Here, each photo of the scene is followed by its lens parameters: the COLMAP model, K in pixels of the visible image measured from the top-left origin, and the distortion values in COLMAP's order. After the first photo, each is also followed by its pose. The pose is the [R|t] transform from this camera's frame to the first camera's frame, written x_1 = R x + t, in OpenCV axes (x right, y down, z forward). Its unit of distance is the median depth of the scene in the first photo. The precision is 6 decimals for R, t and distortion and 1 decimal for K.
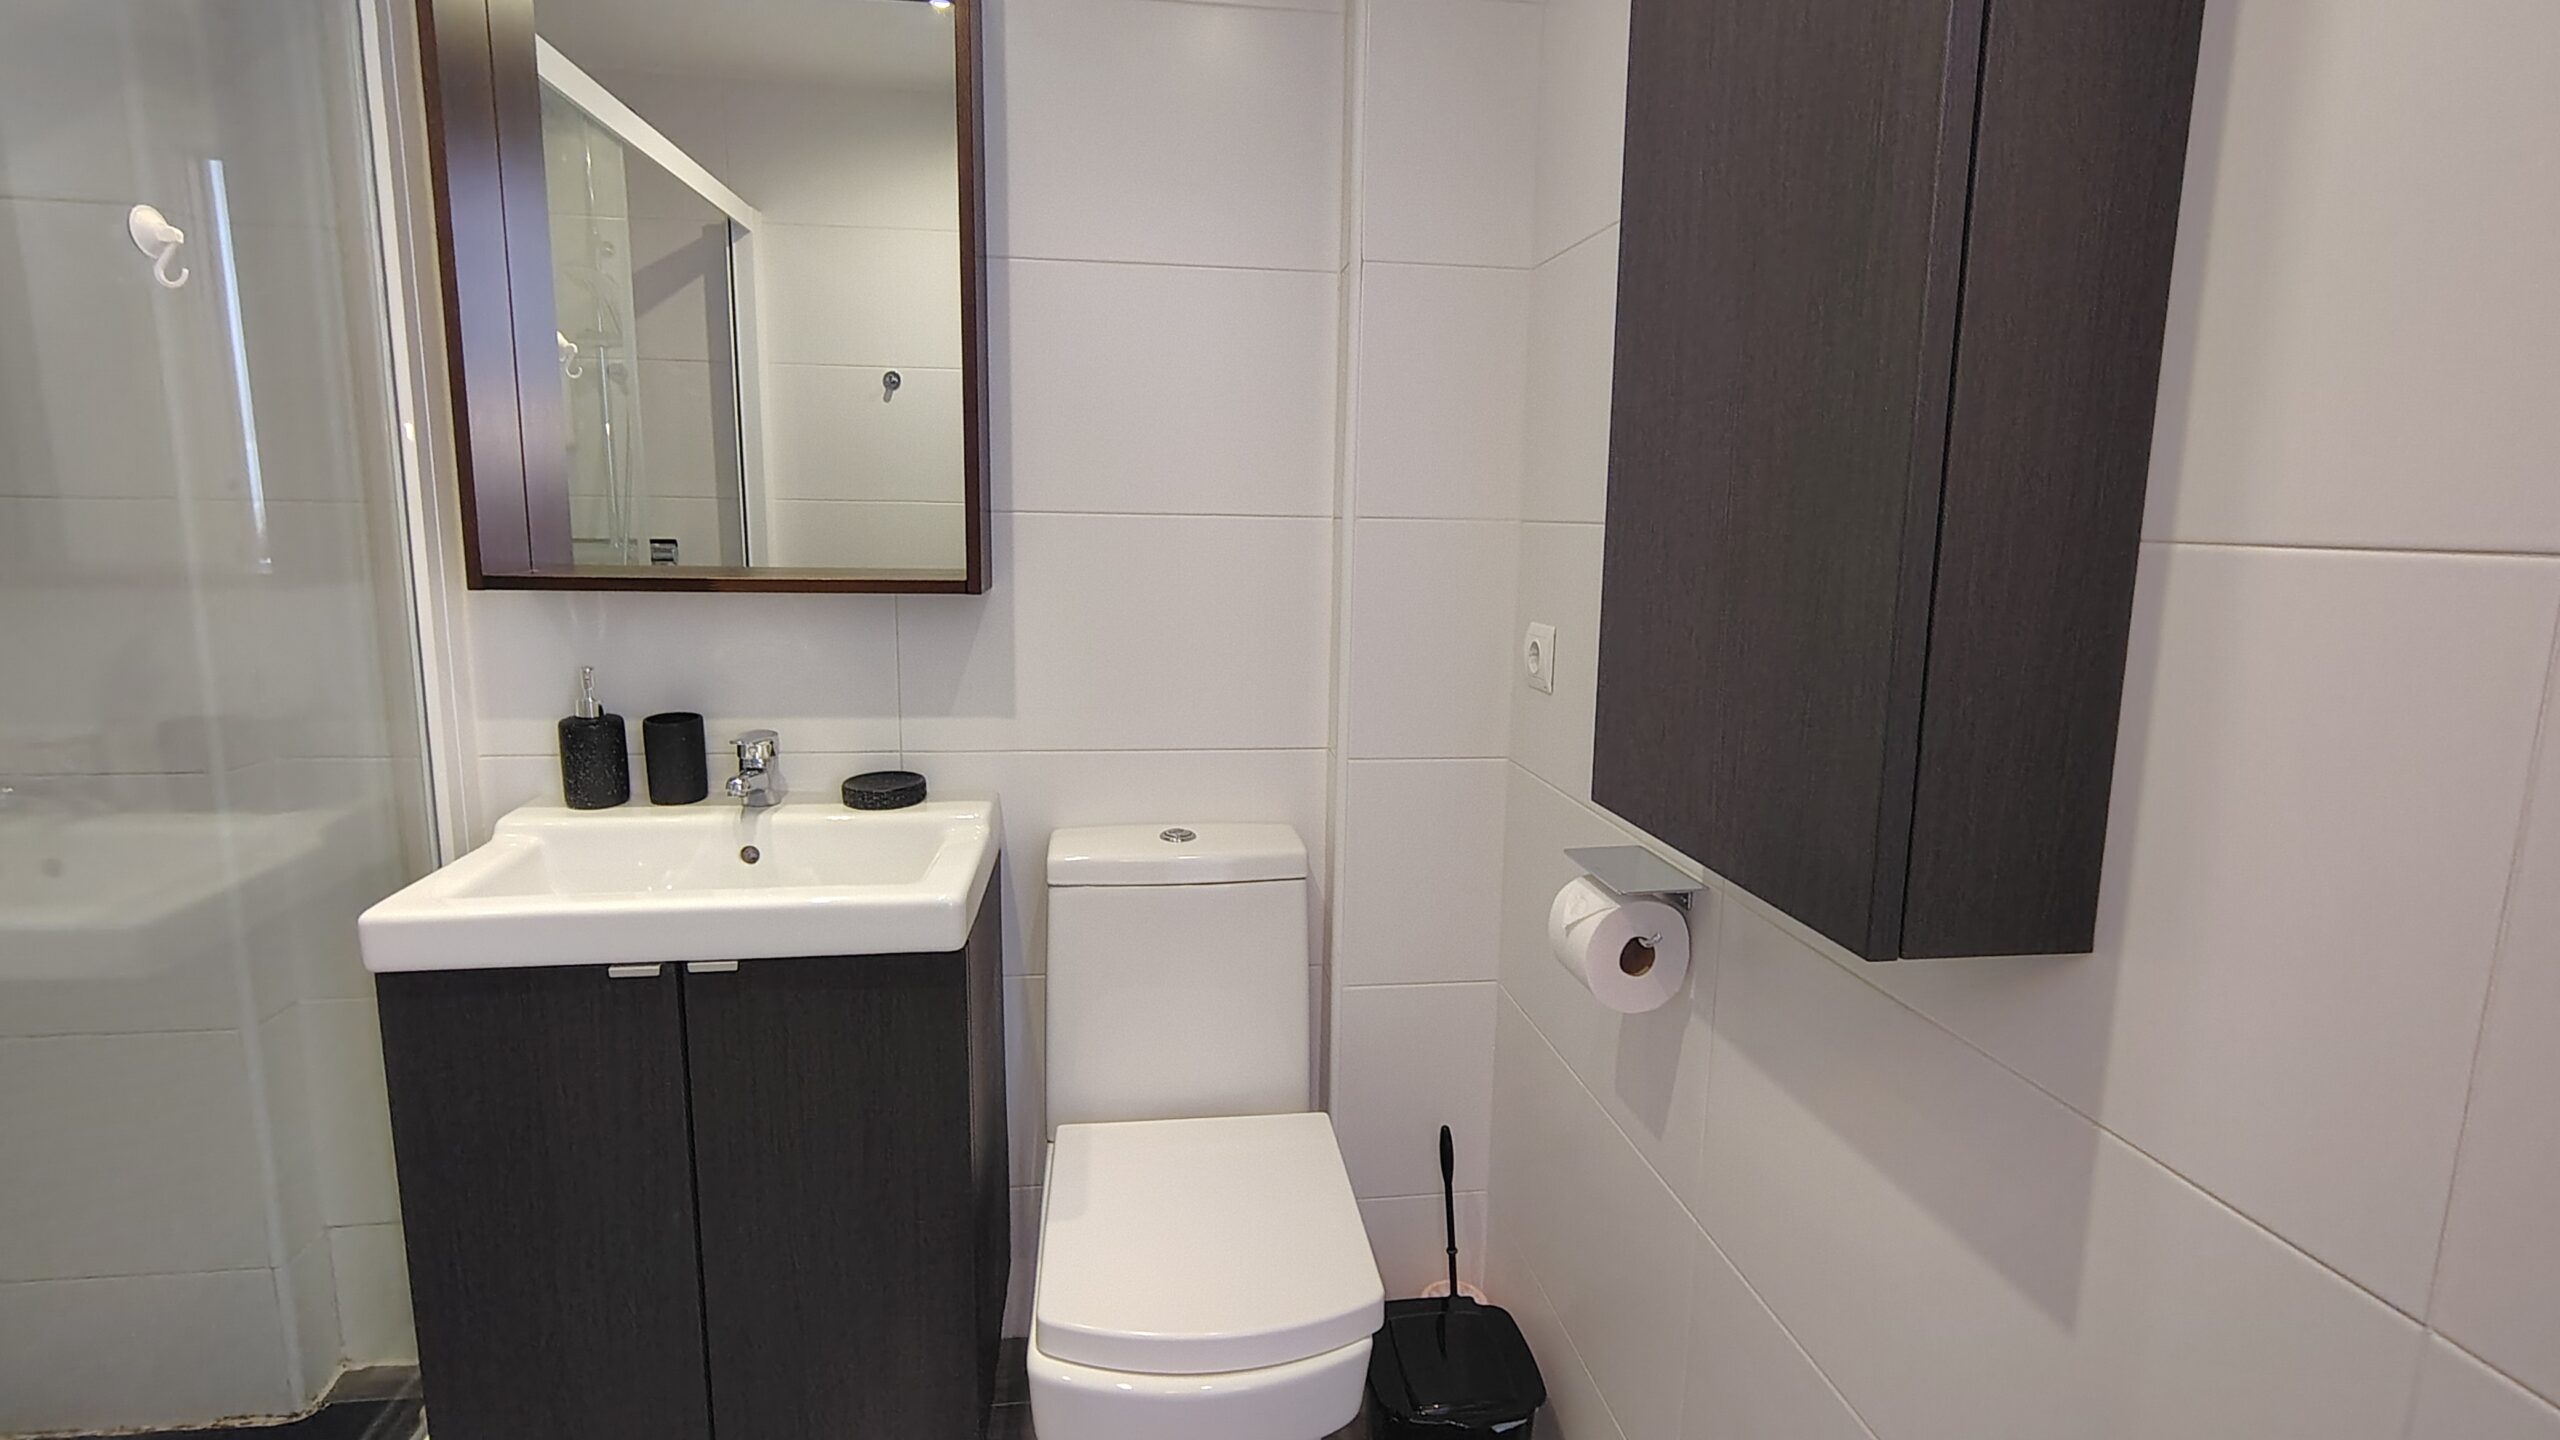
lens RADIAL K [[1216.1, 0, 1258.3], [0, 1216.1, 693.5], [0, 0, 1]] dist [0.018498, 0.000437]
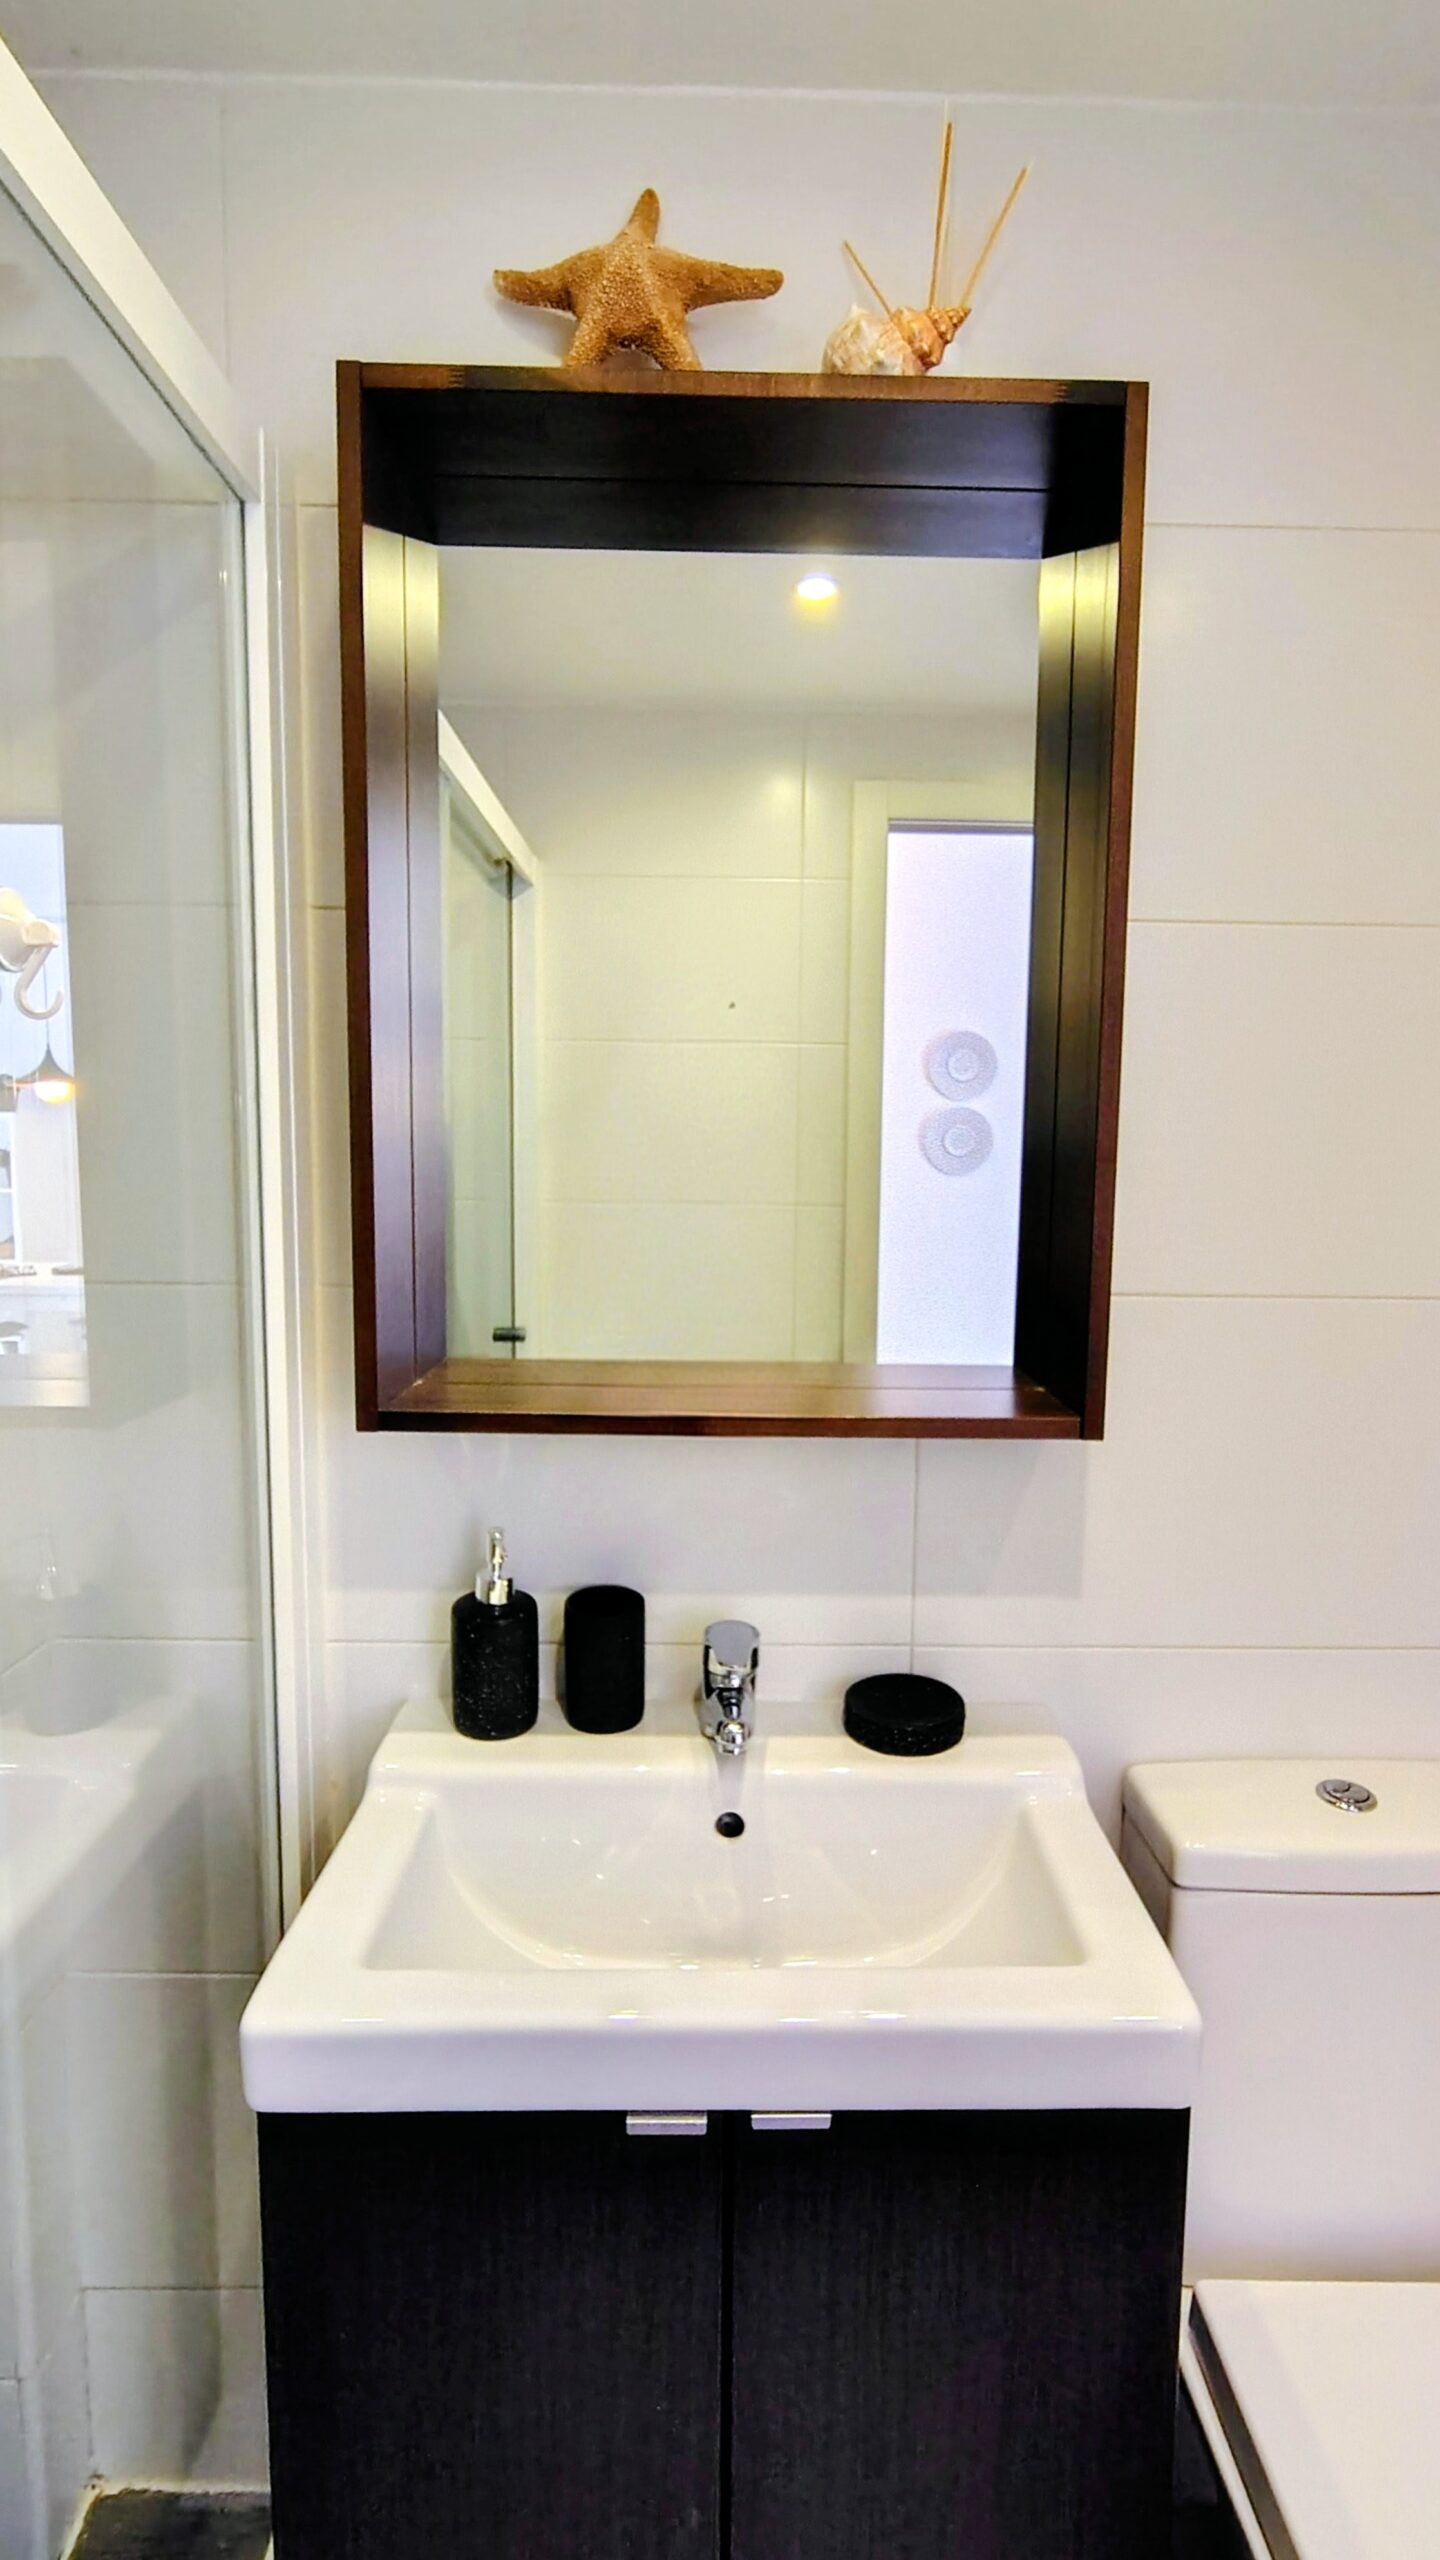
lens RADIAL K [[1268.6, 0, 731.2], [0, 1268.6, 1274.7], [0, 0, 1]] dist [0.011469, 0.000352]
pose [[0.995014, 0.011570, -0.099061, -0.346992], [-0.016572, 0.998620, -0.049829, -0.128173], [0.098348, 0.051222, 0.993833, 0.300832]]
